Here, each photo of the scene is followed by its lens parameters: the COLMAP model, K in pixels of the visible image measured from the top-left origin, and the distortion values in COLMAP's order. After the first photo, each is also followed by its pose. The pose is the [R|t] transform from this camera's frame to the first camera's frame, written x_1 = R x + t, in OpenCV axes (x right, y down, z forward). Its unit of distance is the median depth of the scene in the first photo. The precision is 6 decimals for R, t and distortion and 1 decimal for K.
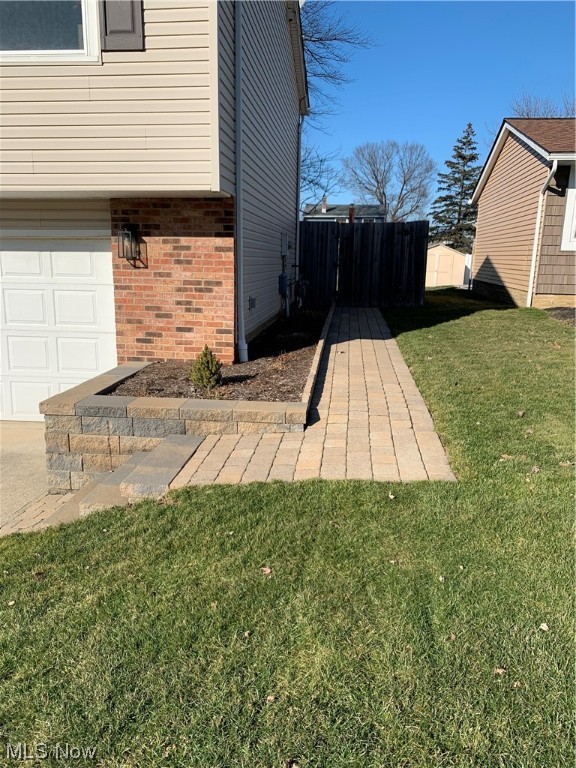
lens RADIAL K [[582.3, 0, 286.7], [0, 582.3, 385.7], [0, 0, 1]] dist [0.033269, -0.005075]
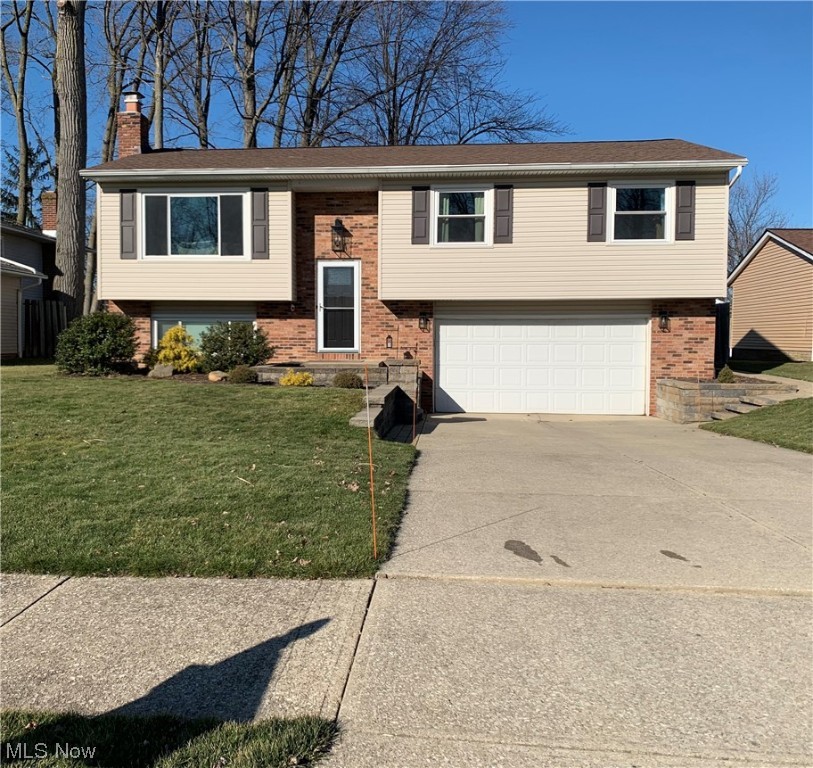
lens RADIAL K [[739.0, 0, 406.5], [0, 739.0, 381.6], [0, 0, 1]] dist [0.010778, -0.001478]
pose [[0.999750, -0.013338, 0.017937, -1.194224], [0.015975, 0.987630, -0.155986, 0.352052], [-0.015635, 0.156234, 0.987596, -1.486456]]
